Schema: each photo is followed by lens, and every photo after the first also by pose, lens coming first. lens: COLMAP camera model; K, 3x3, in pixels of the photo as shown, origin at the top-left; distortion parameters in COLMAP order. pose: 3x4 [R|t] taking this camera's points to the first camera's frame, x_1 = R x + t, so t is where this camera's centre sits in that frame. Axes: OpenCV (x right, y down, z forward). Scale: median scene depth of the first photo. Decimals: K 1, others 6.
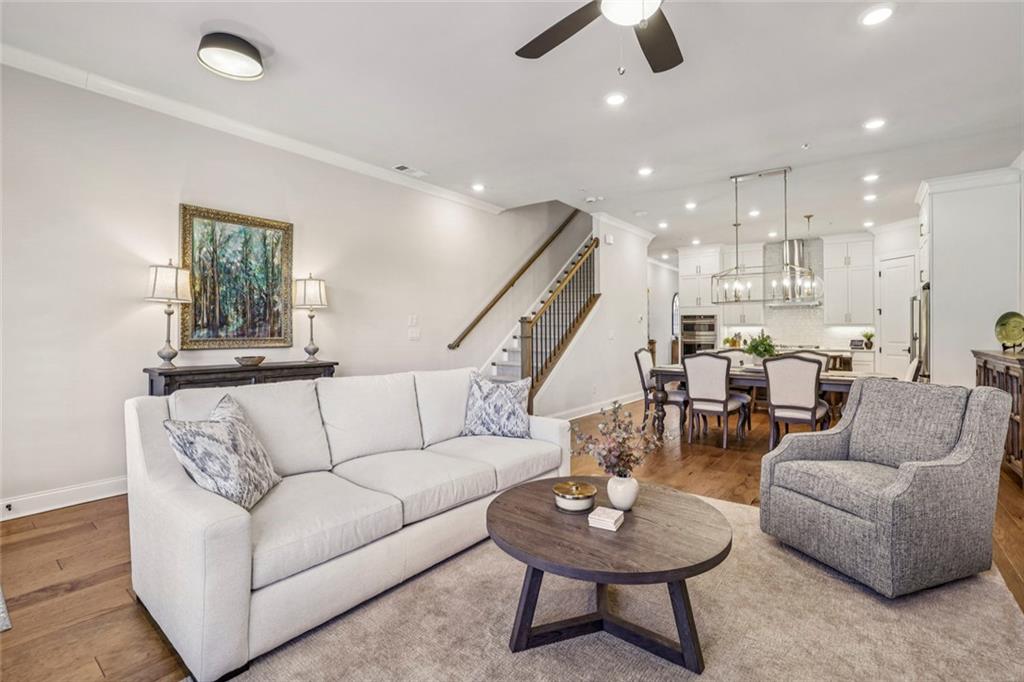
lens RADIAL K [[460.5, 0, 516.1], [0, 460.5, 330.5], [0, 0, 1]] dist [-0.032513, 0.000593]
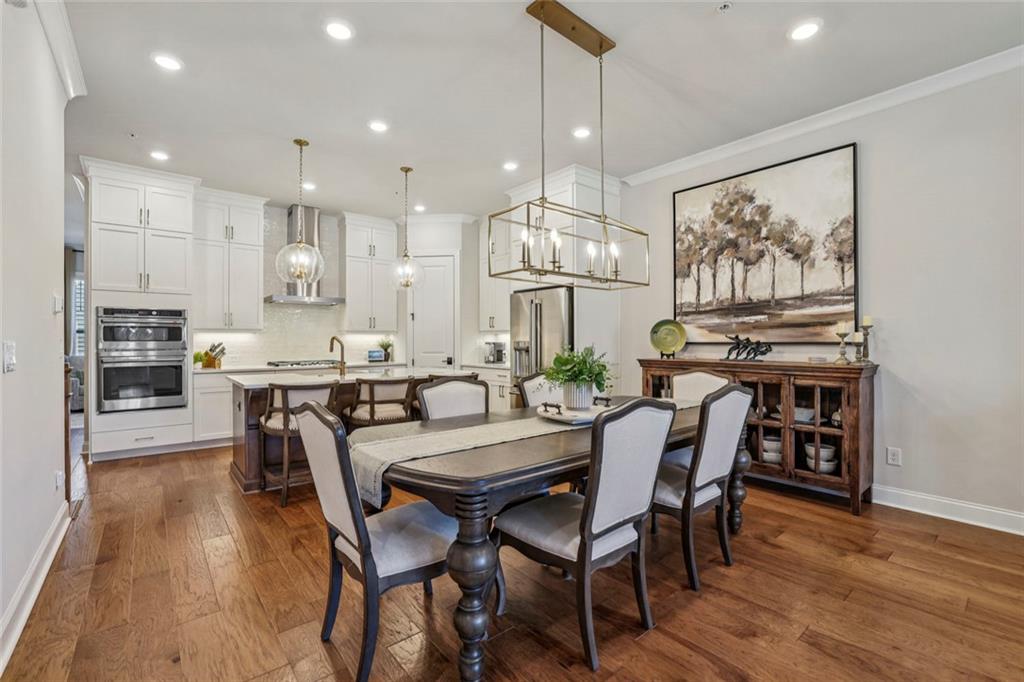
lens RADIAL K [[451.3, 0, 511.5], [0, 451.3, 336.4], [0, 0, 1]] dist [-0.021004, 0.000620]
pose [[0.233398, 0.004960, 0.972369, 0.044902], [0.002824, 0.999979, -0.005779, 0.001034], [-0.972377, 0.004095, 0.233379, 0.944238]]
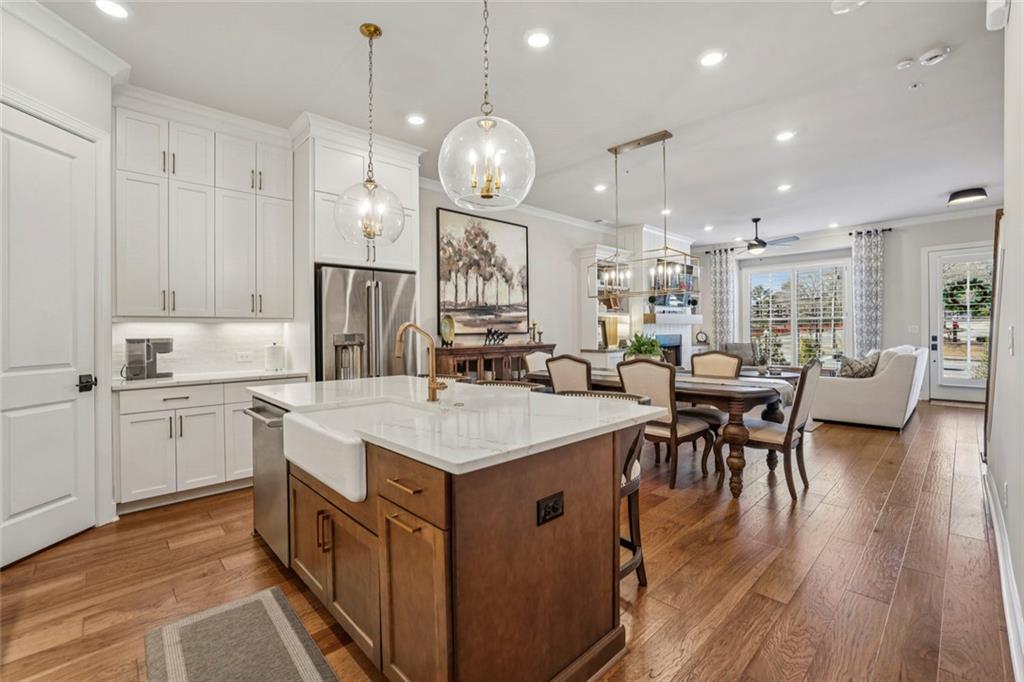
lens RADIAL K [[450.3, 0, 515.0], [0, 450.3, 329.6], [0, 0, 1]] dist [-0.041767, 0.016590]
pose [[-0.987229, 0.006902, 0.159158, 0.638314], [0.006601, 0.999975, -0.002421, 0.002459], [-0.159170, -0.001339, -0.987250, 1.848030]]
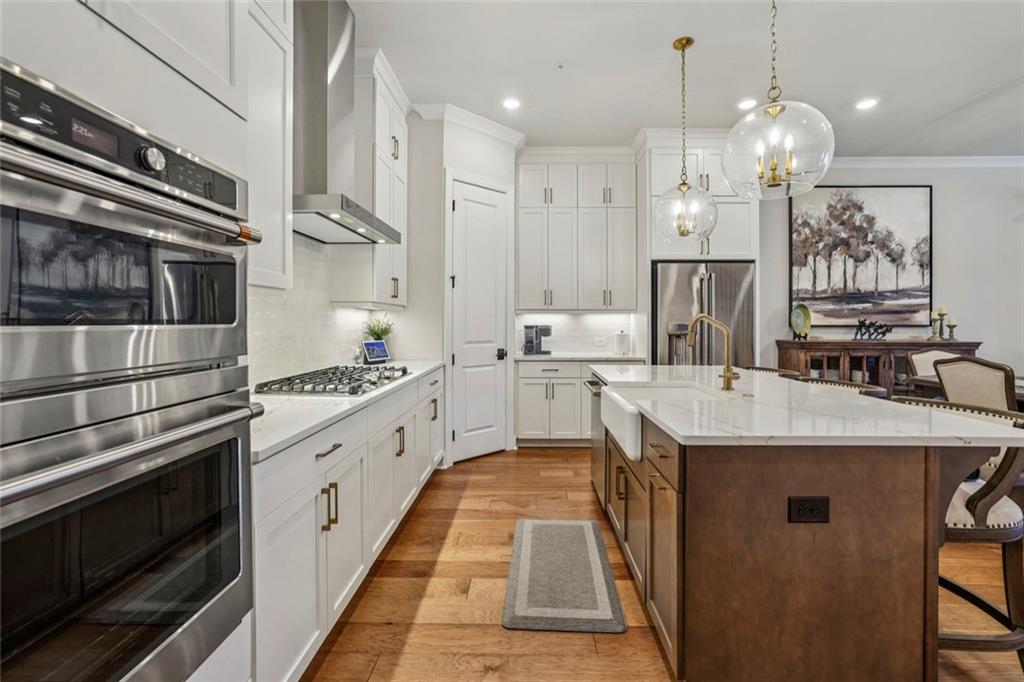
lens RADIAL K [[444.2, 0, 509.1], [0, 444.2, 324.6], [0, 0, 1]] dist [-0.048558, 0.023620]
pose [[-0.575563, -0.008469, 0.817714, 0.566248], [-0.003455, 0.999963, 0.007925, 0.001927], [-0.817750, 0.001737, -0.575571, 1.860710]]
